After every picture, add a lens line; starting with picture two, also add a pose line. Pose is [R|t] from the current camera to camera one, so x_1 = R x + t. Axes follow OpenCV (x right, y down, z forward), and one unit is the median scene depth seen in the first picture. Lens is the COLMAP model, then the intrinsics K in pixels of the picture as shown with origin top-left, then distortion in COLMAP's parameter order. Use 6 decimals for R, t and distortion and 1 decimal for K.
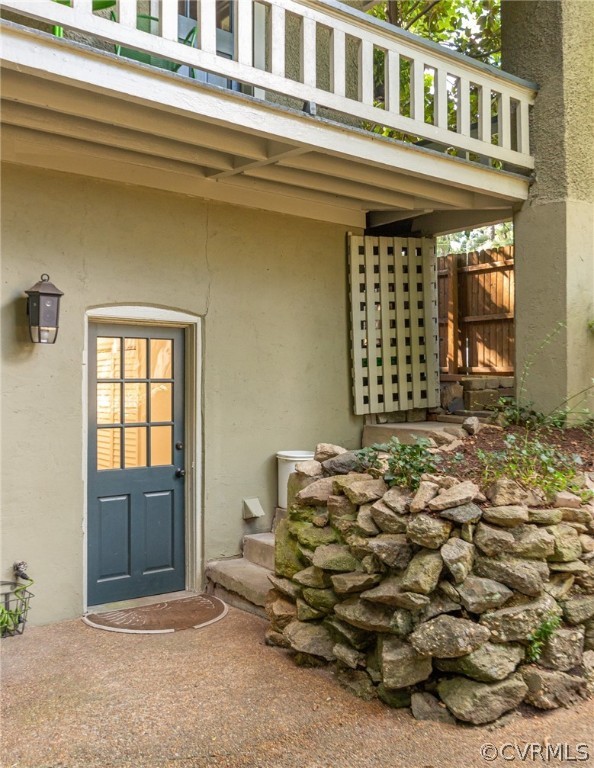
lens RADIAL K [[772.0, 0, 269.9], [0, 772.0, 378.2], [0, 0, 1]] dist [0.002814, 0.000000]
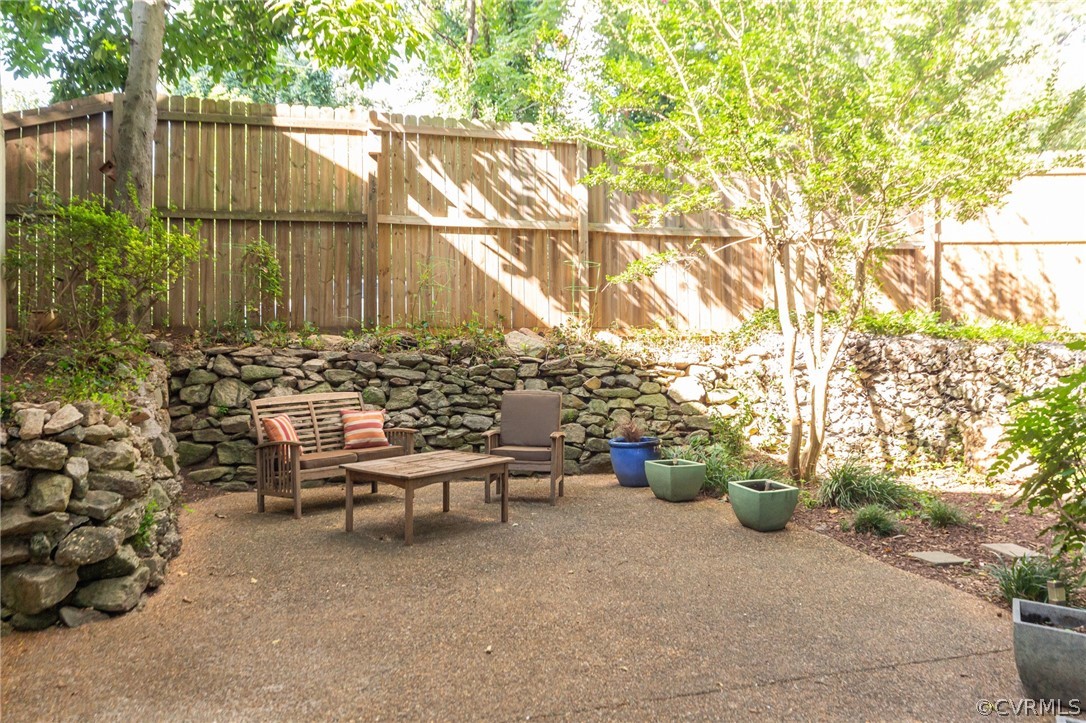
lens RADIAL K [[981.3, 0, 537.6], [0, 981.3, 331.6], [0, 0, 1]] dist [0.062916, -0.001971]
pose [[0.295332, 0.009599, 0.955347, -0.703595], [0.001513, 0.999944, -0.010515, 0.040357], [-0.955394, 0.004551, 0.295301, -0.008746]]
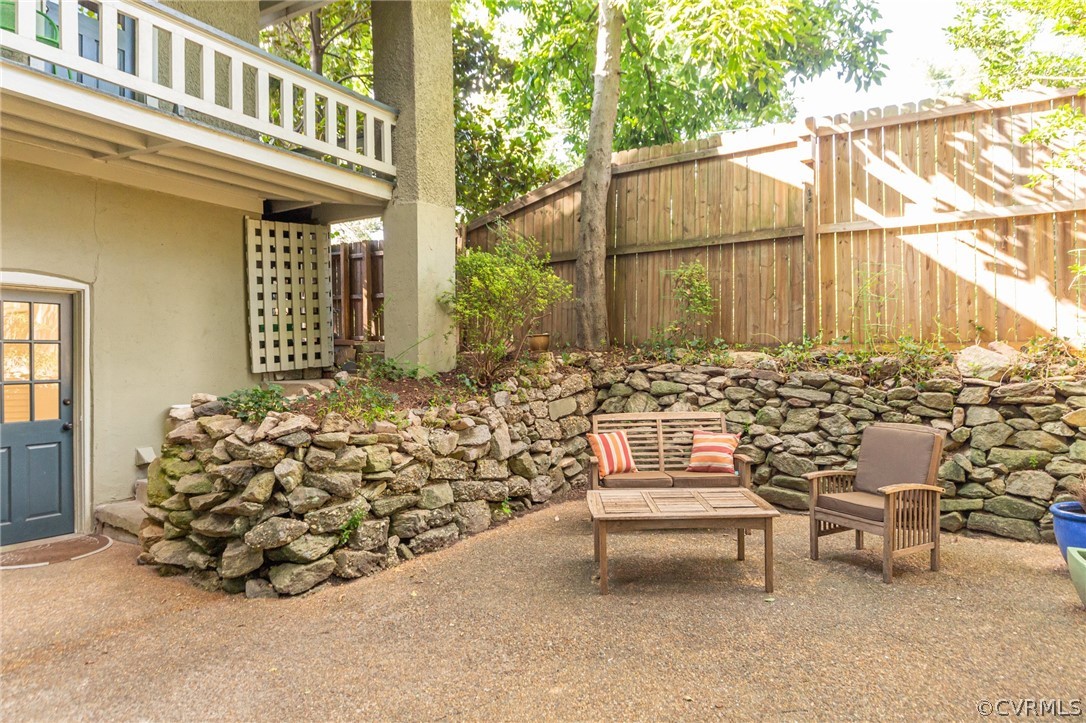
lens RADIAL K [[717.7, 0, 542.2], [0, 717.7, 356.1], [0, 0, 1]] dist [0.005004, -0.003988]
pose [[0.931585, -0.005938, 0.363476, 0.161301], [0.005218, 0.999982, 0.002964, 0.027301], [-0.363487, -0.000865, 0.931599, -0.222710]]
